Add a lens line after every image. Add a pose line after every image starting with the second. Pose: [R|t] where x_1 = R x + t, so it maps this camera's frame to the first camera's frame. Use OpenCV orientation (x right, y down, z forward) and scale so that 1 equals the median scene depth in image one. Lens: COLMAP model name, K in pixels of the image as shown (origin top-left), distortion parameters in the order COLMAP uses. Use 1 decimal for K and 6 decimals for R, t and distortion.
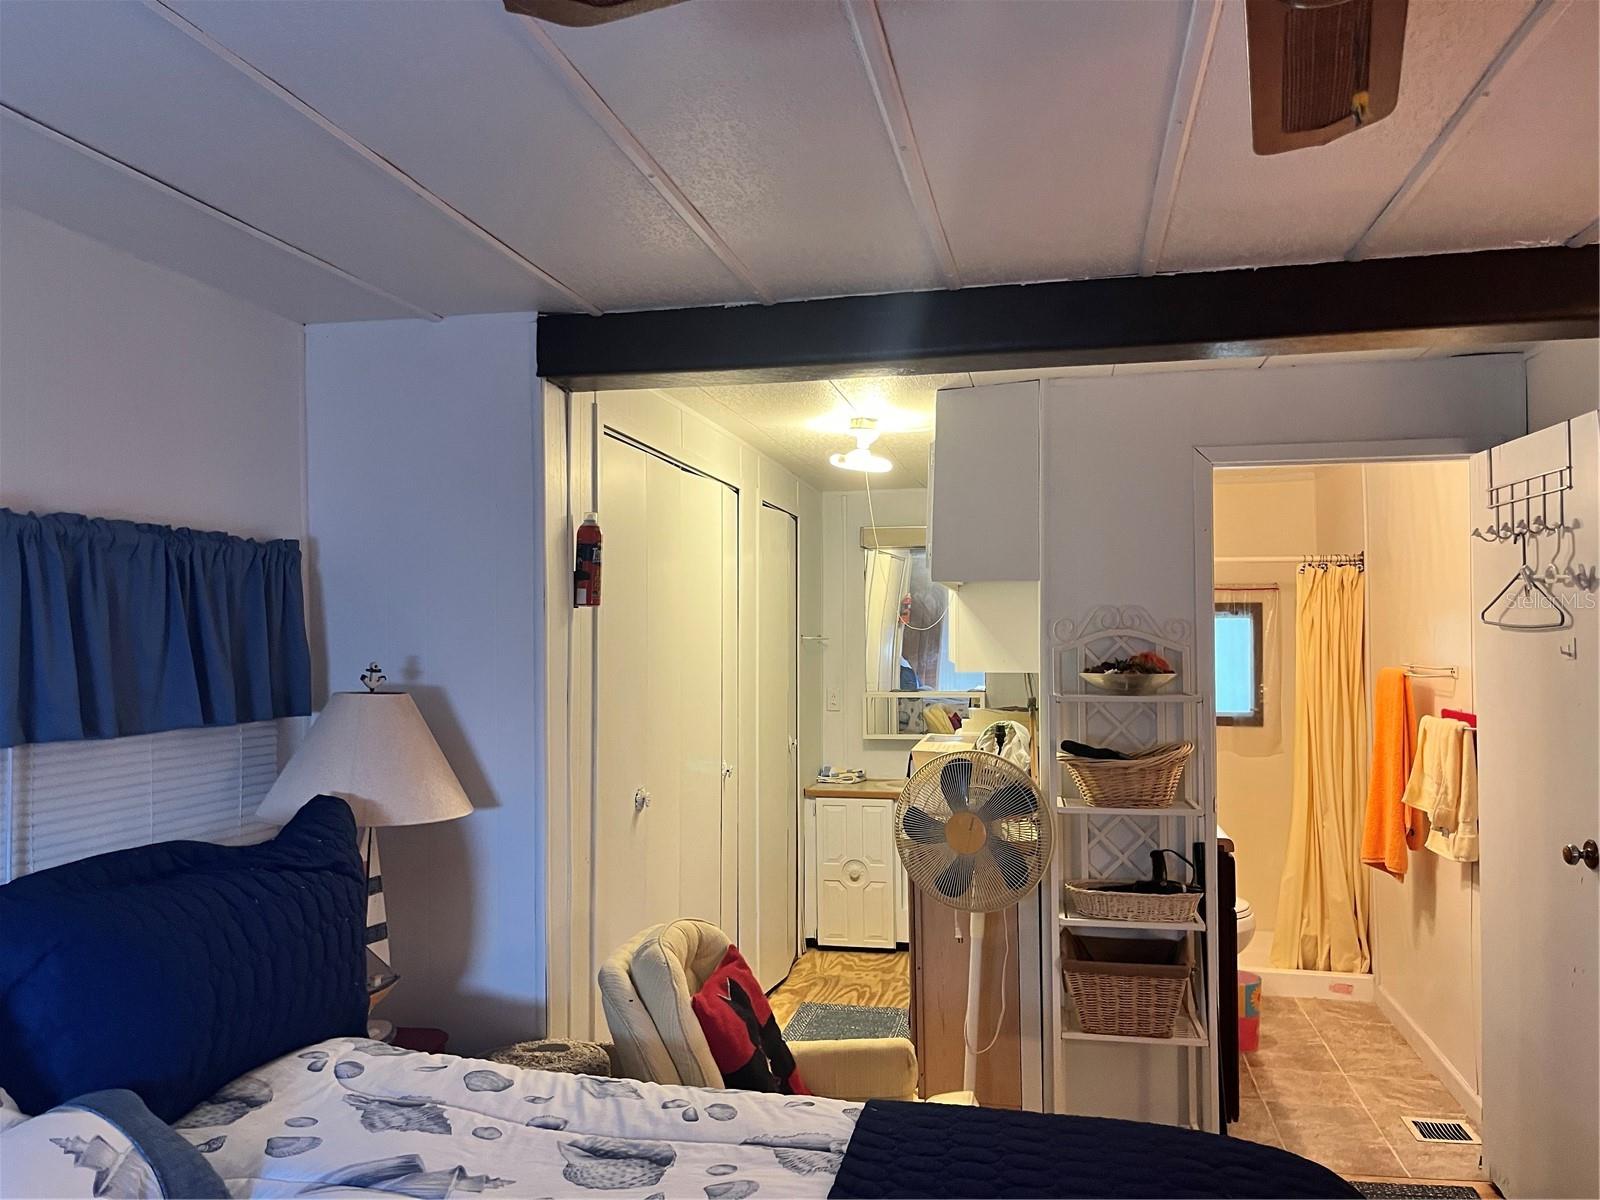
lens RADIAL K [[1219.4, 0, 792.7], [0, 1219.4, 611.8], [0, 0, 1]] dist [0.061976, -0.081478]
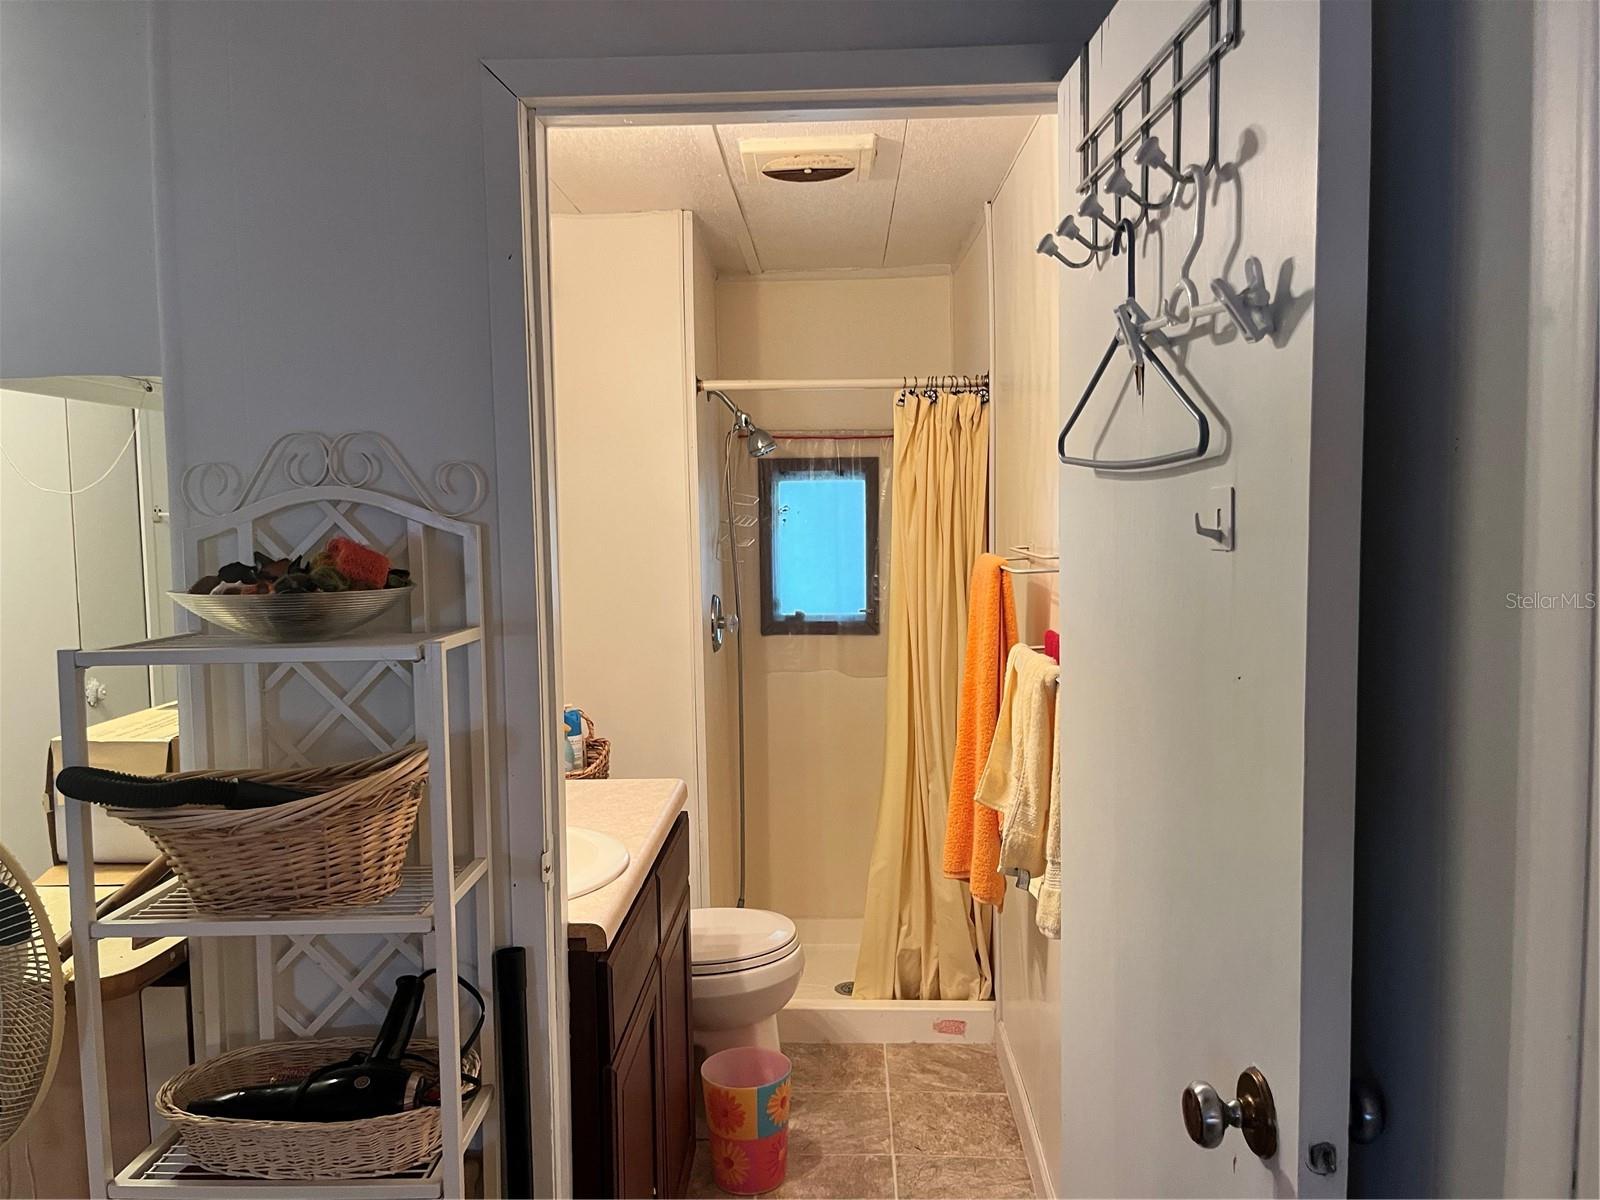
lens RADIAL K [[1236.0, 0, 798.8], [0, 1236.0, 617.6], [0, 0, 1]] dist [0.037786, -0.002689]
pose [[0.983772, -0.024920, 0.177685, 0.378316], [0.006334, 0.994514, 0.104415, 0.016957], [-0.179312, -0.101595, 0.978532, 0.566945]]
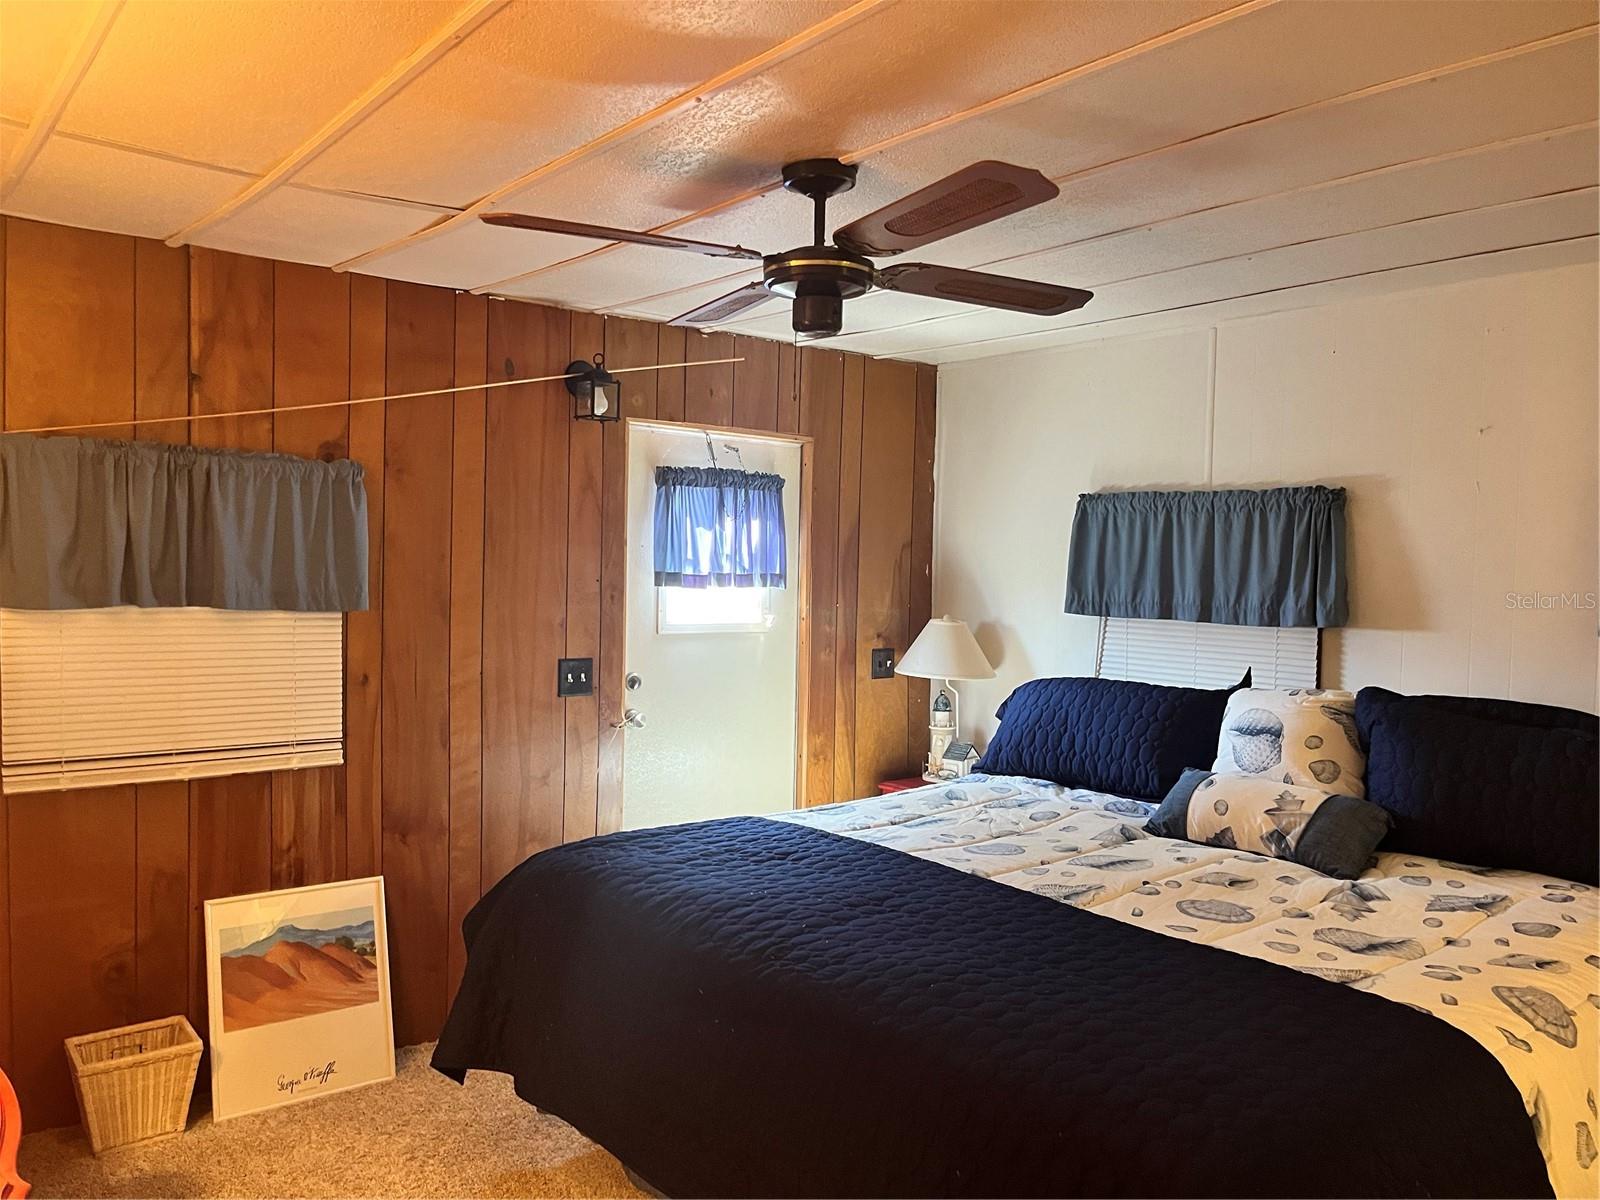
lens RADIAL K [[1204.0, 0, 792.0], [0, 1204.0, 614.3], [0, 0, 1]] dist [0.053006, -0.066448]
pose [[-0.631323, 0.026591, -0.775064, 0.659284], [-0.001000, 0.999383, 0.035101, 0.016703], [0.775519, 0.022935, -0.630907, 0.682835]]
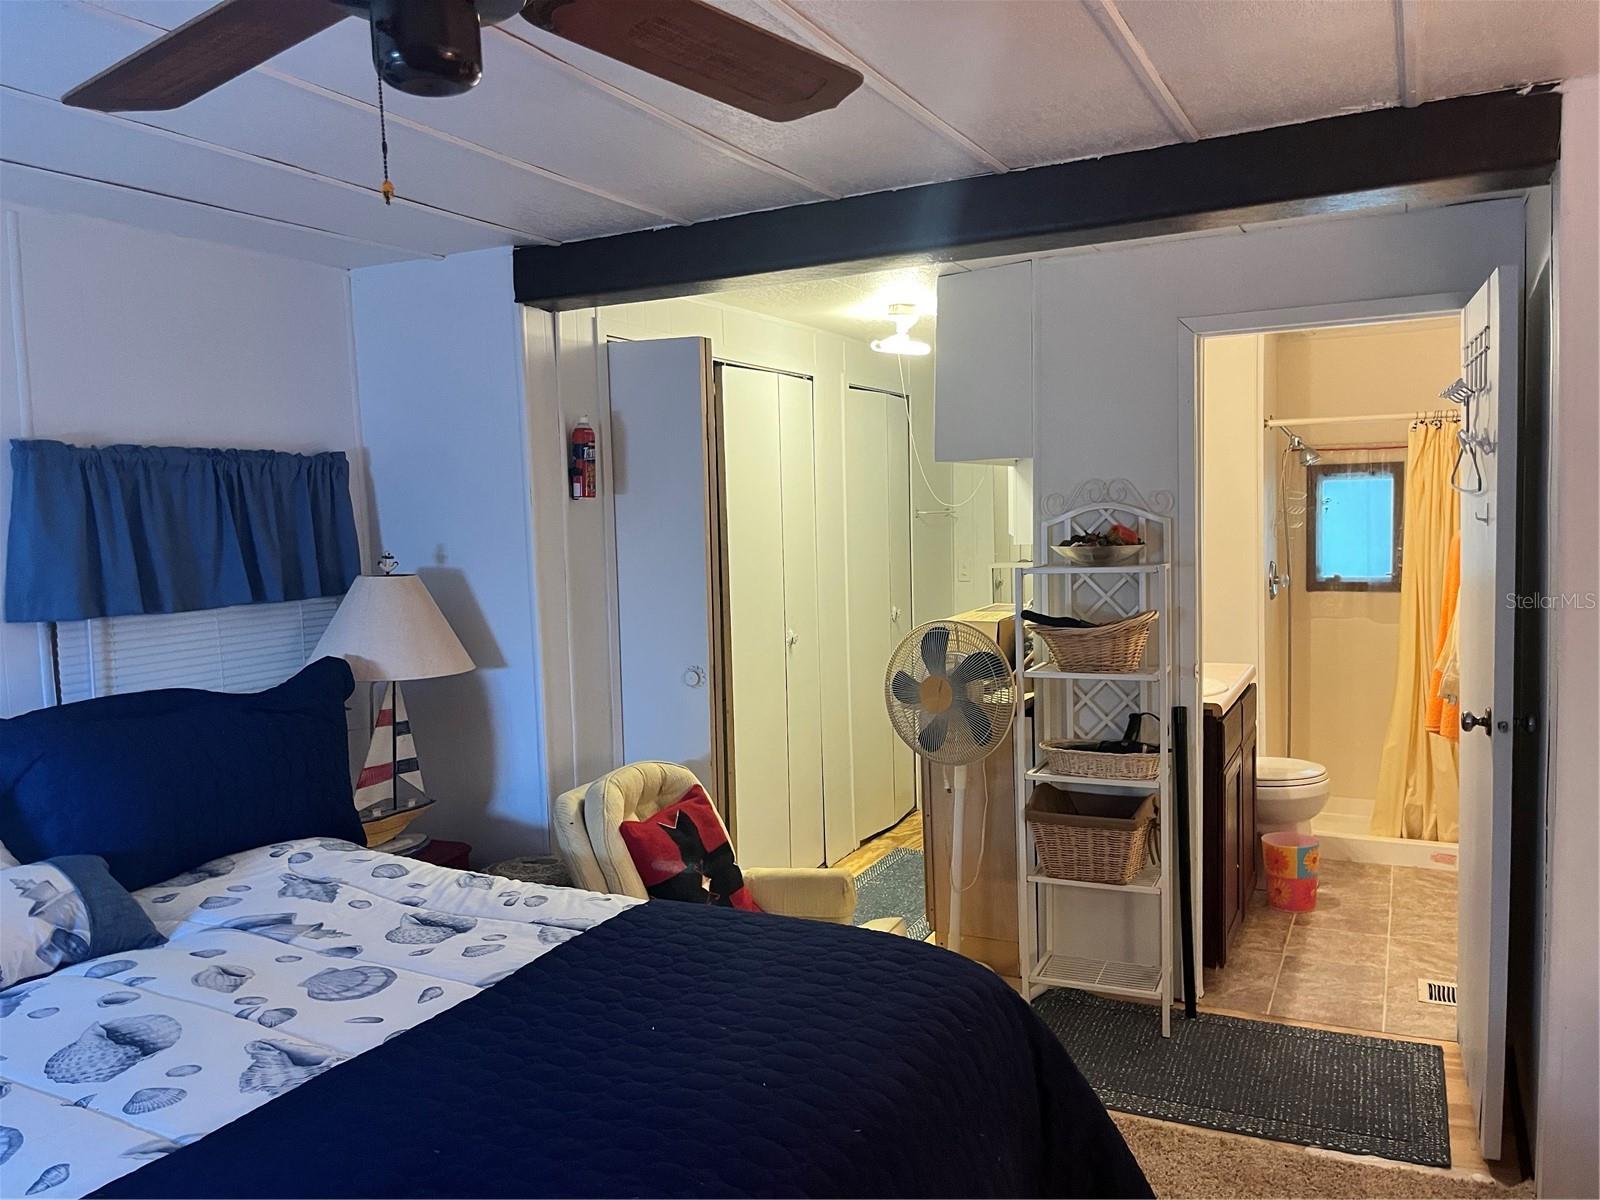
lens RADIAL K [[1220.4, 0, 784.3], [0, 1220.4, 605.6], [0, 0, 1]] dist [0.028863, -0.006523]
pose [[0.967086, -0.005150, -0.254398, 0.287568], [0.031555, 0.994505, 0.099821, -0.011523], [0.252486, -0.104563, 0.961934, -0.074860]]
